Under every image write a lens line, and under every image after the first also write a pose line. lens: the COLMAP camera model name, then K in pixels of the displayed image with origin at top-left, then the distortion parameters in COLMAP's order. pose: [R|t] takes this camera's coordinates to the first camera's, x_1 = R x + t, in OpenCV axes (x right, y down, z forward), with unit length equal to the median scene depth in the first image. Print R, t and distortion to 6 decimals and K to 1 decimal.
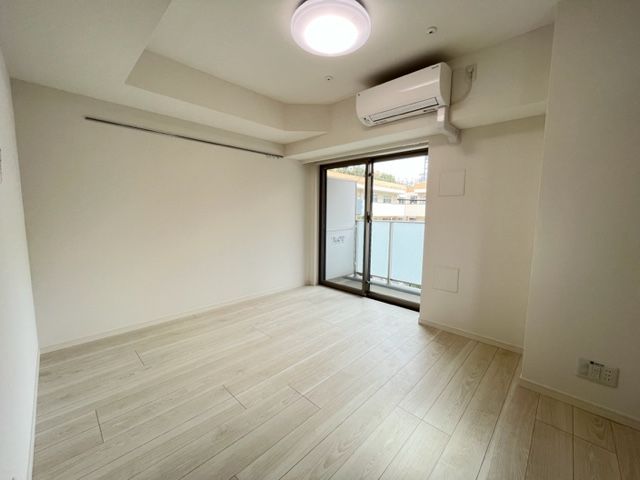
lens RADIAL K [[258.2, 0, 320.3], [0, 258.2, 241.0], [0, 0, 1]] dist [-0.008734, 0.000162]
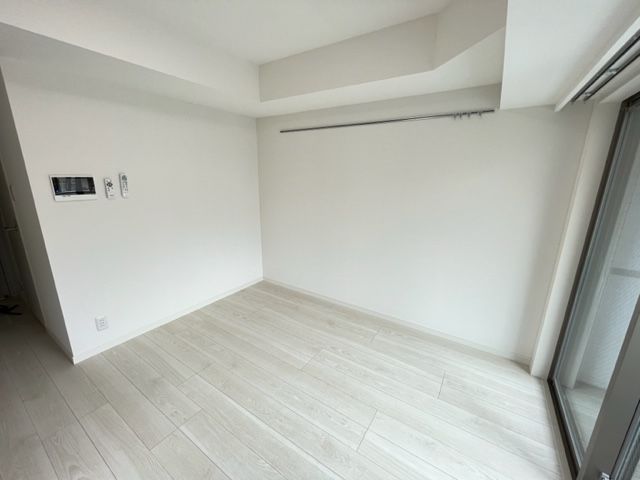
lens RADIAL K [[258.2, 0, 320.1], [0, 258.2, 237.9], [0, 0, 1]] dist [-0.008734, 0.000162]
pose [[0.185210, 0.224153, -0.956793, 0.543815], [-0.119853, 0.971522, 0.204403, -0.222326], [0.975363, 0.076817, 0.206801, 0.906384]]
